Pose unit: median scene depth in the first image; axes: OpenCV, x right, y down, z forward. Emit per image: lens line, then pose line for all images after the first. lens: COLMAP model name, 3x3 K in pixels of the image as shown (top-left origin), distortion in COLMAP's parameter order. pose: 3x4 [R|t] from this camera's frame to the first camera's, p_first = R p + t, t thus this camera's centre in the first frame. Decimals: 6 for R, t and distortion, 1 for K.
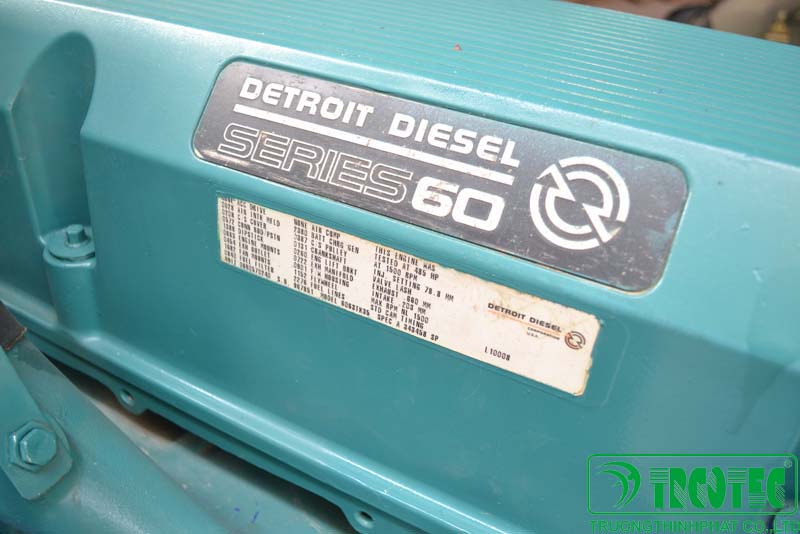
lens RADIAL K [[653.9, 0, 400.0], [0, 653.9, 267.0], [0, 0, 1]] dist [-0.093296, 0.022922]
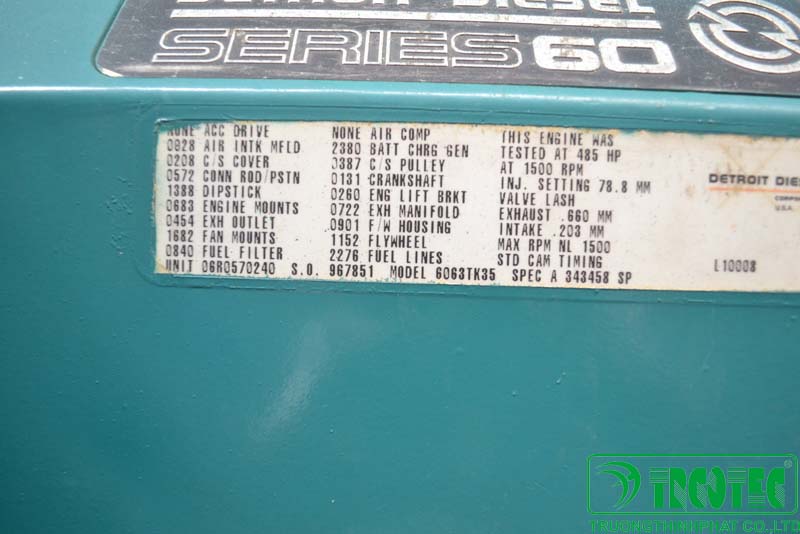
lens RADIAL K [[653.9, 0, 400.0], [0, 653.9, 267.0], [0, 0, 1]] dist [-0.093296, 0.022922]
pose [[0.894814, -0.083321, 0.438596, -0.368129], [0.277119, 0.873912, -0.399353, 0.269292], [-0.350020, 0.478890, 0.805078, 0.601372]]
